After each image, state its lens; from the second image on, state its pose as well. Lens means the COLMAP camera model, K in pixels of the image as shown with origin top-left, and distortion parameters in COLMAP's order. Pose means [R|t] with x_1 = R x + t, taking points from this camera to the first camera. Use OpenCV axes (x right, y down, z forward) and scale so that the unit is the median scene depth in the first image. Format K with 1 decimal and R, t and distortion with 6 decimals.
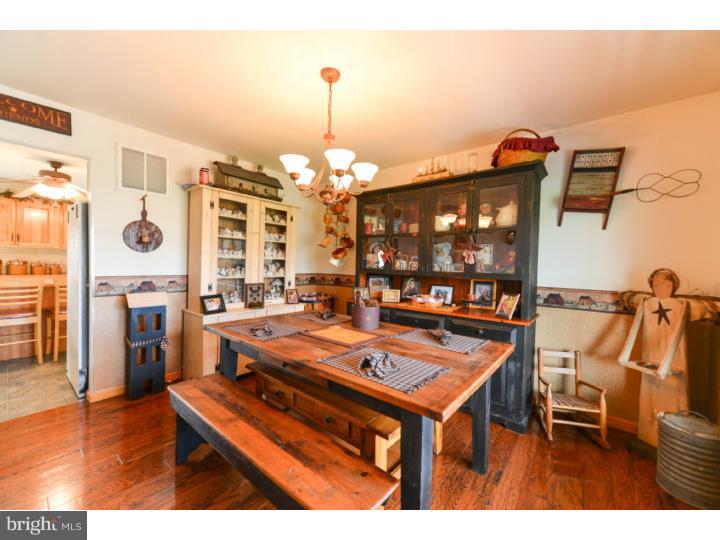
lens RADIAL K [[282.8, 0, 360.0], [0, 282.8, 270.0], [0, 0, 1]] dist [0.009044, -0.000117]
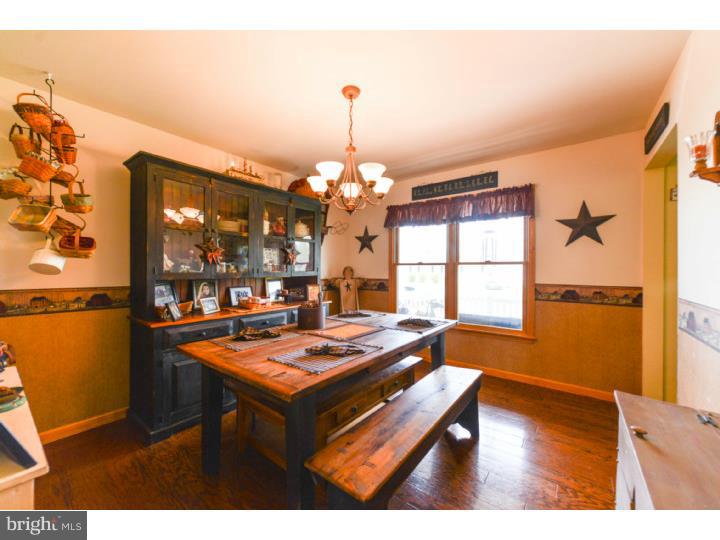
lens RADIAL K [[282.8, 0, 360.0], [0, 282.8, 270.0], [0, 0, 1]] dist [0.009044, -0.000117]
pose [[-0.028709, -0.030989, 0.999107, -1.127361], [0.013033, 0.999423, 0.031373, -0.044867], [-0.999503, 0.013922, -0.028289, 0.947973]]
